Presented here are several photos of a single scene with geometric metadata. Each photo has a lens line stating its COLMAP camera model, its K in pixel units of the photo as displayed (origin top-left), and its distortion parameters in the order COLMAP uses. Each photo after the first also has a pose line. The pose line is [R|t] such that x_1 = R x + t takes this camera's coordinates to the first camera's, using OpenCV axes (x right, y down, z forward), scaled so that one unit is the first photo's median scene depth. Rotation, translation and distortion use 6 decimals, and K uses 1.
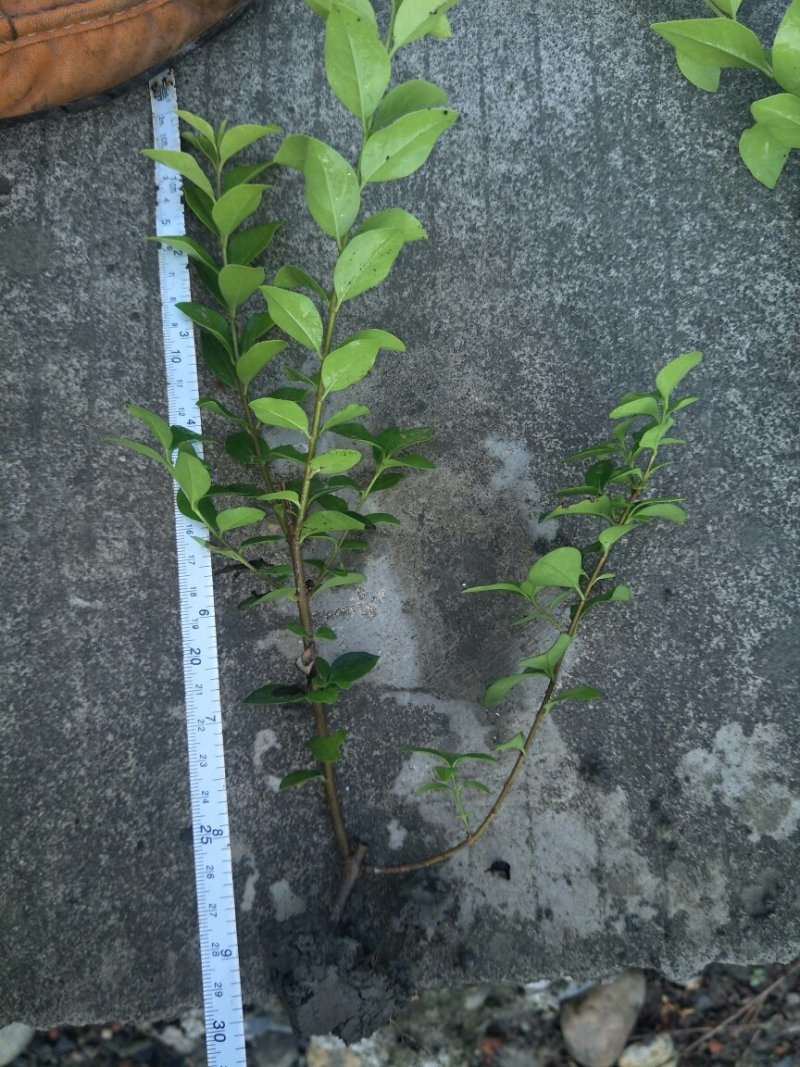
lens RADIAL K [[906.5, 0, 398.7], [0, 906.5, 533.0], [0, 0, 1]] dist [-0.055950, 0.044426]
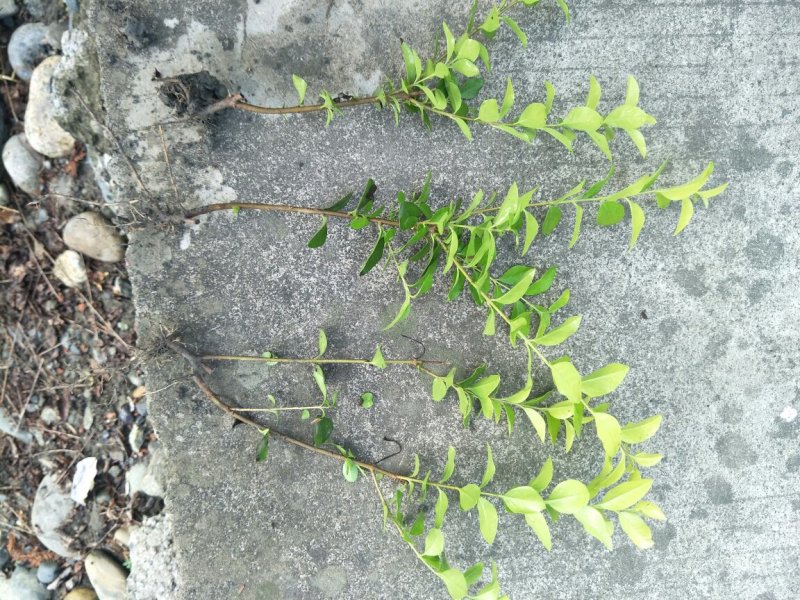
lens RADIAL K [[665.9, 0, 400.9], [0, 665.9, 297.7], [0, 0, 1]] dist [0.051108, -0.166439]
pose [[0.022953, 0.990810, 0.133302, 0.386005], [-0.997814, 0.014438, 0.064496, -0.232126], [0.061978, -0.134491, 0.988975, -0.448512]]
